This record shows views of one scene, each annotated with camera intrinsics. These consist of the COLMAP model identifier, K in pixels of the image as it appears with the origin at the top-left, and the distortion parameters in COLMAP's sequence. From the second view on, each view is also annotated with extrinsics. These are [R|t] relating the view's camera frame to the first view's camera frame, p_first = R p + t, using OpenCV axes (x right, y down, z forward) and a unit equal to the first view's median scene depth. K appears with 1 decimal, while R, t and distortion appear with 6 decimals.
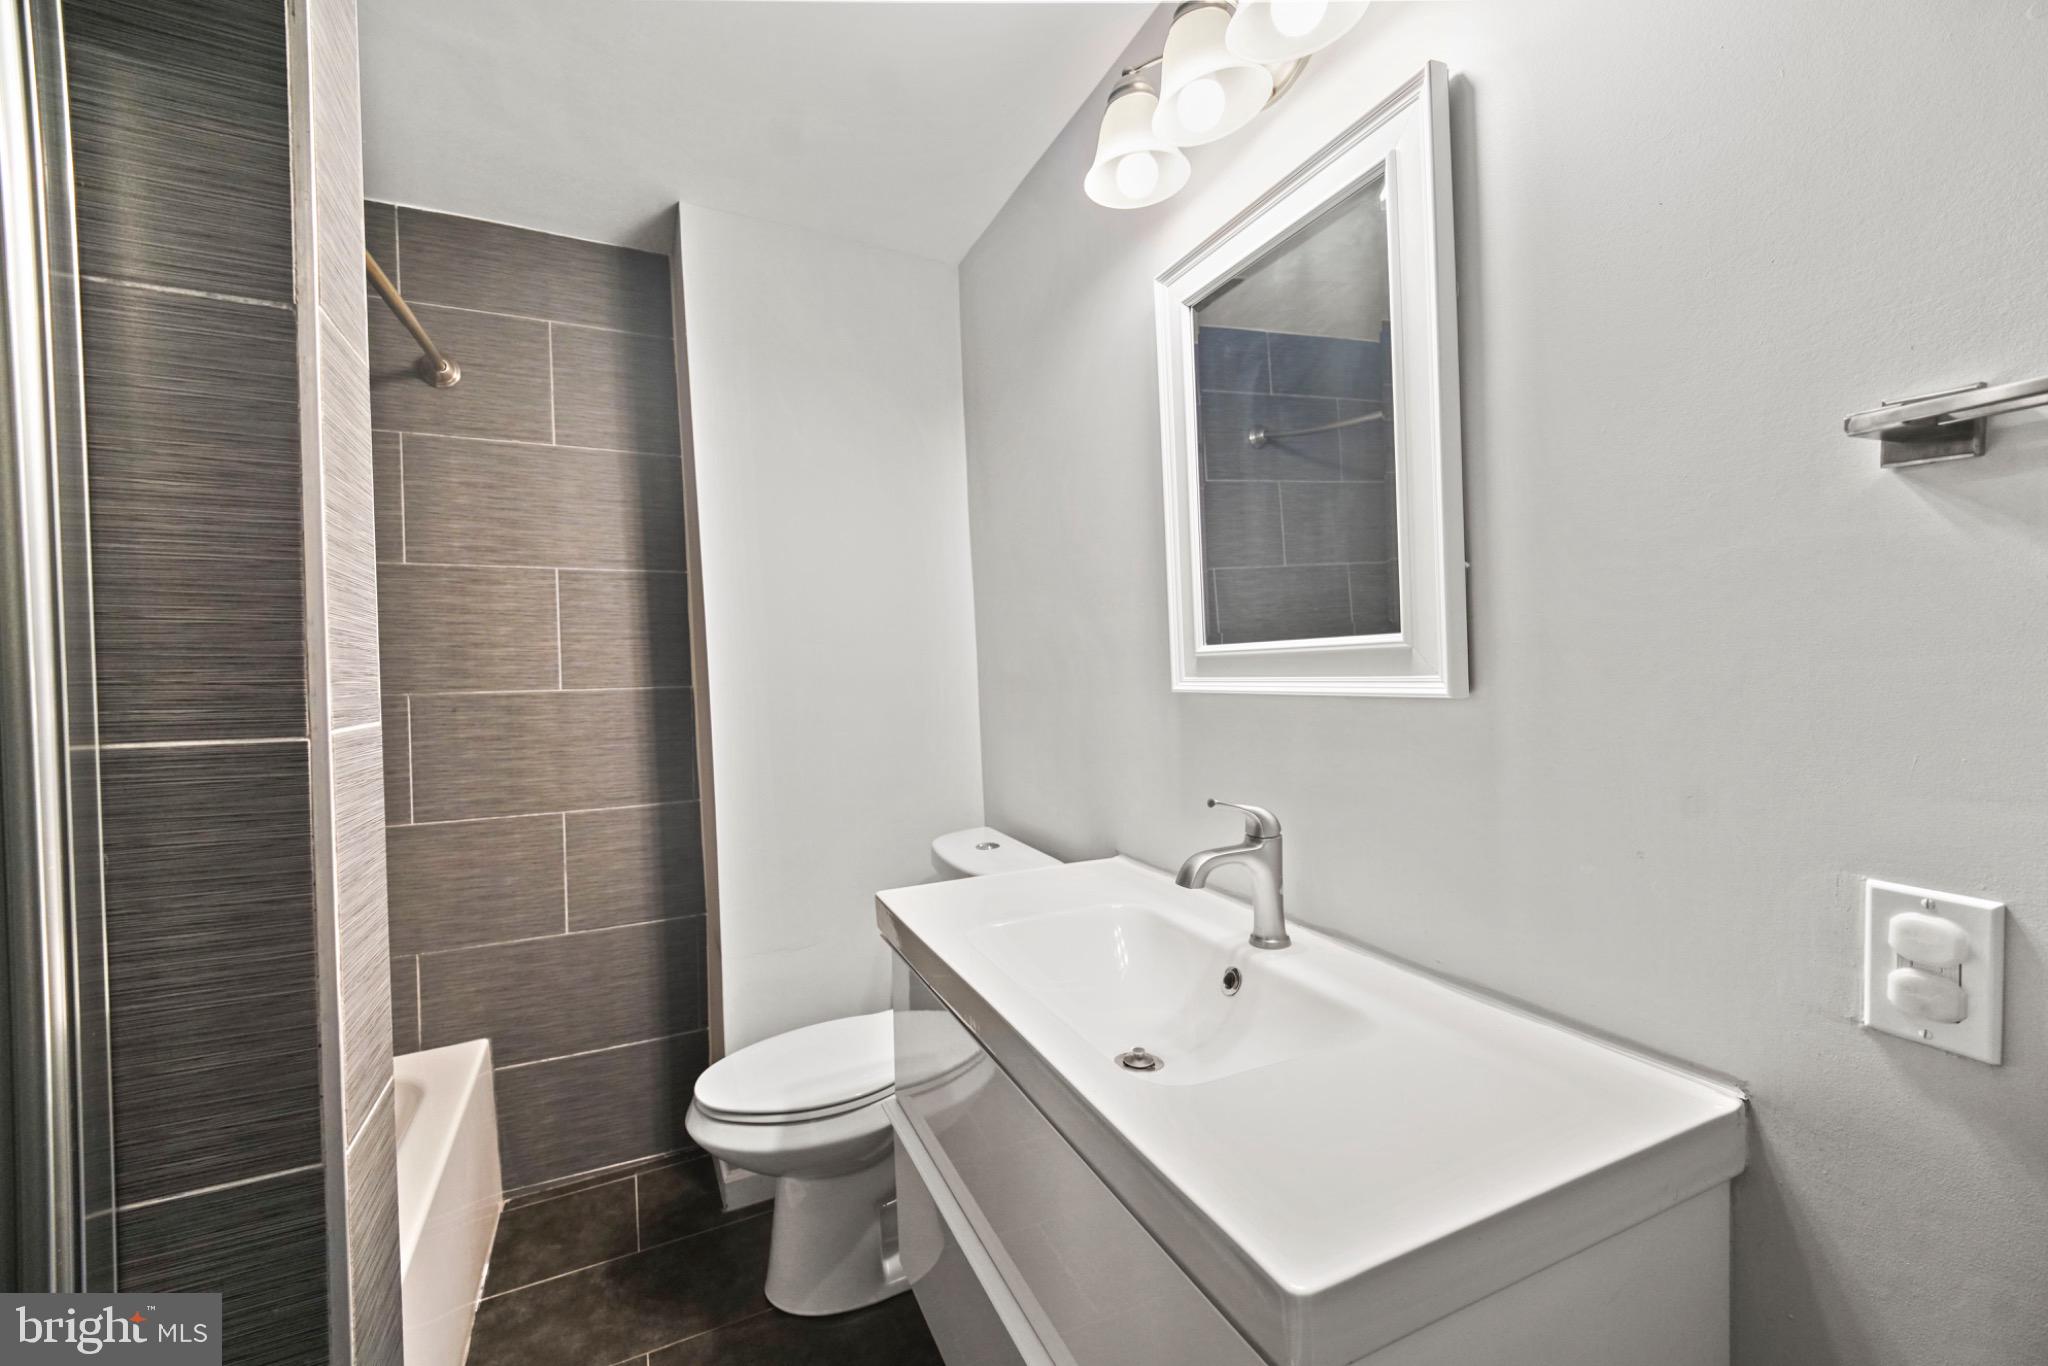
lens RADIAL K [[842.6, 0, 1027.5], [0, 842.6, 677.5], [0, 0, 1]] dist [-0.001160, -0.000064]
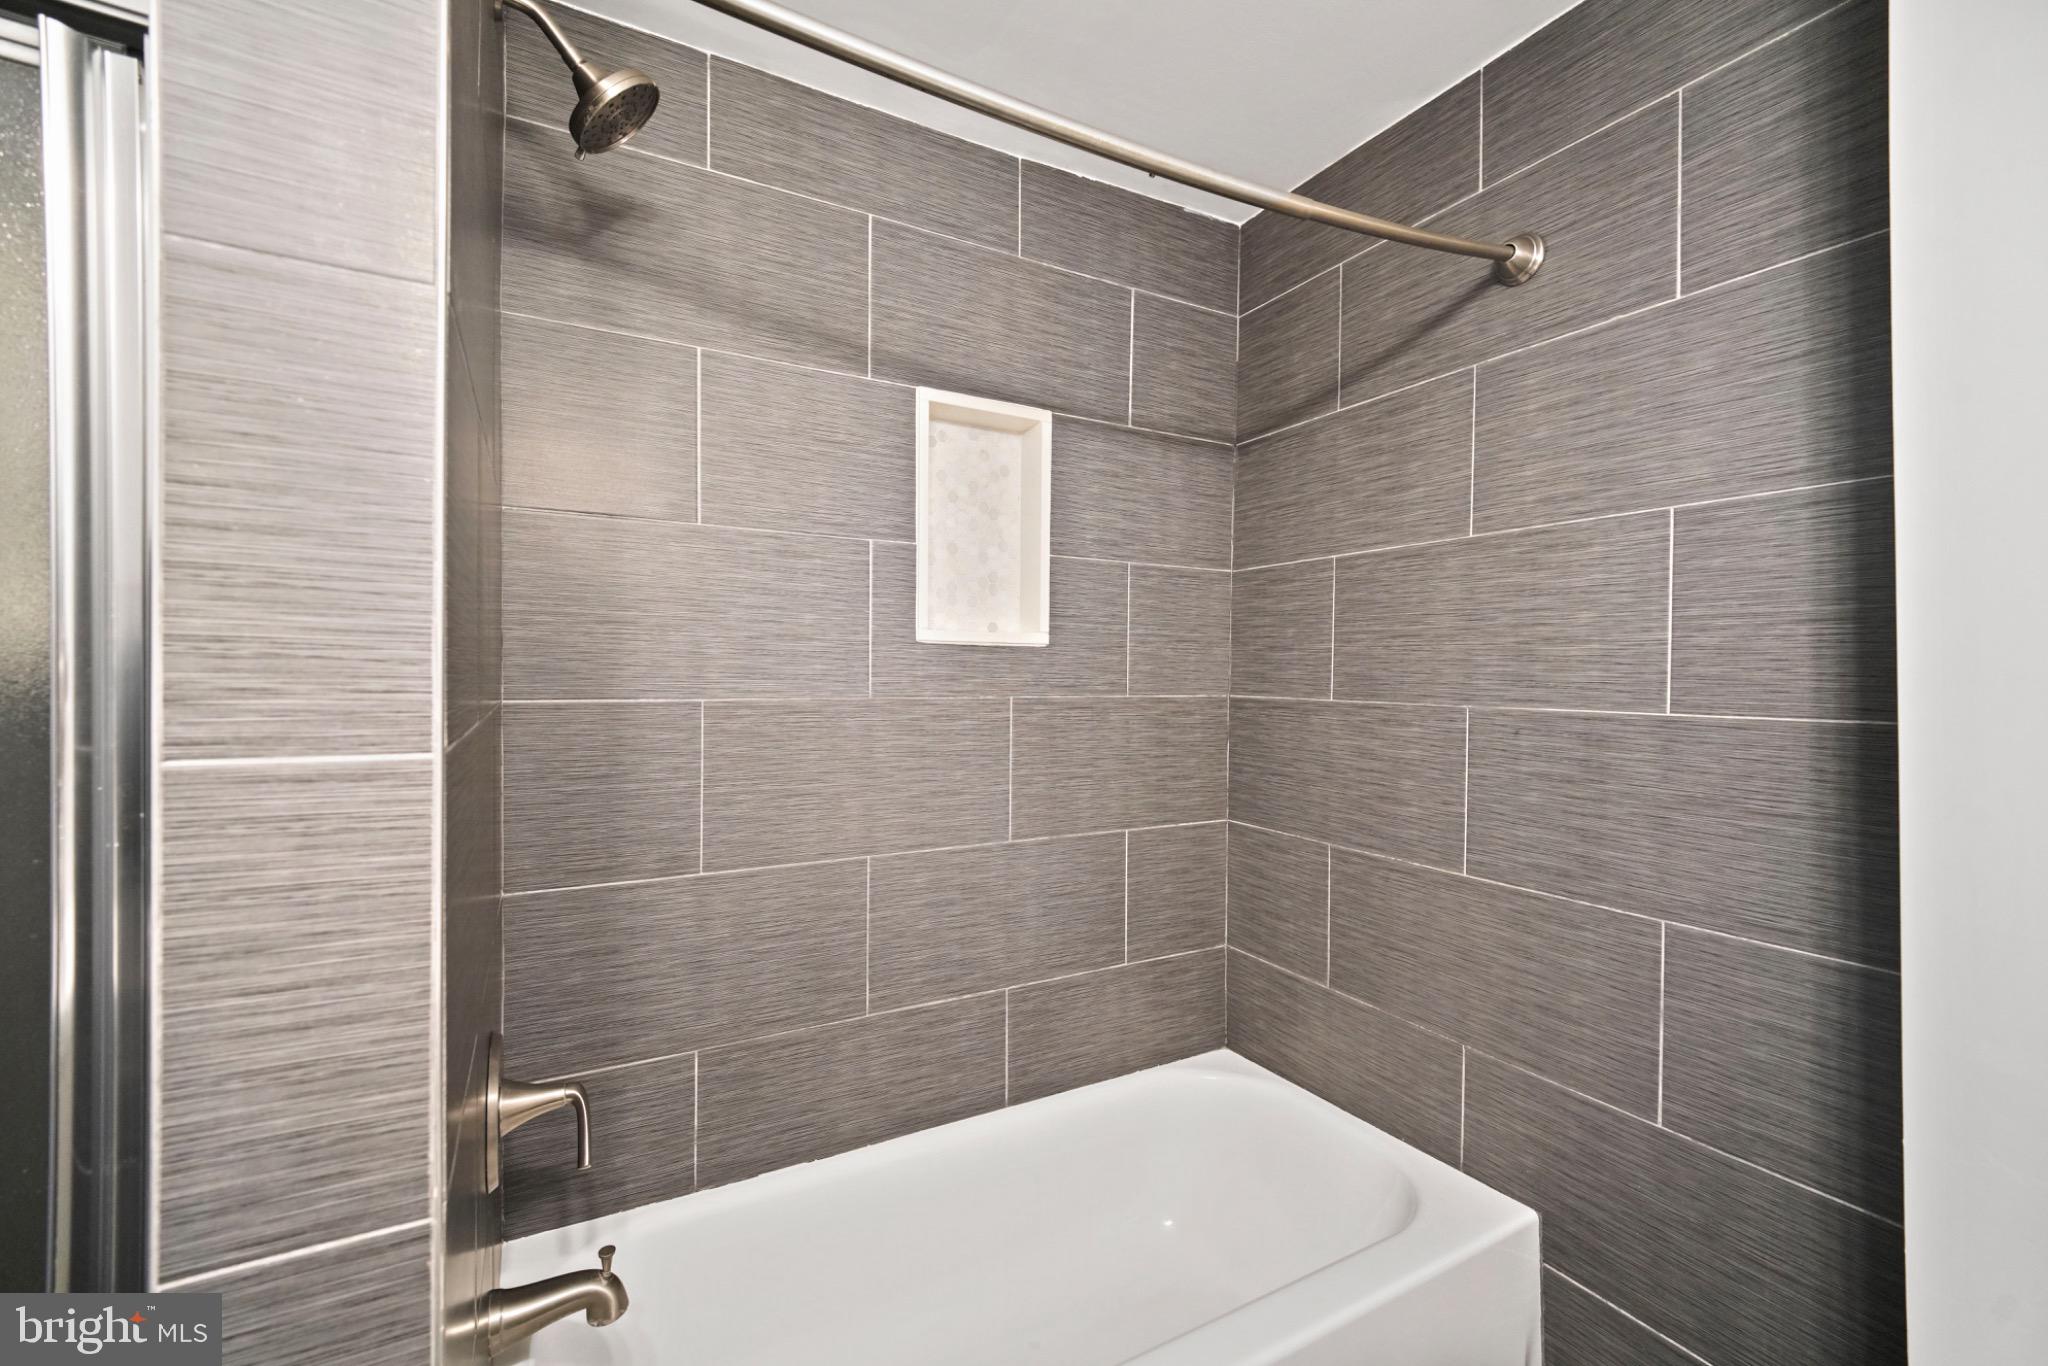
lens RADIAL K [[842.6, 0, 1022.4], [0, 842.6, 681.9], [0, 0, 1]] dist [-0.001160, -0.000064]
pose [[0.059382, 0.031323, -0.997744, 0.006614], [-0.020954, 0.999326, 0.030125, -0.016071], [0.998015, 0.019118, 0.059998, 0.520973]]
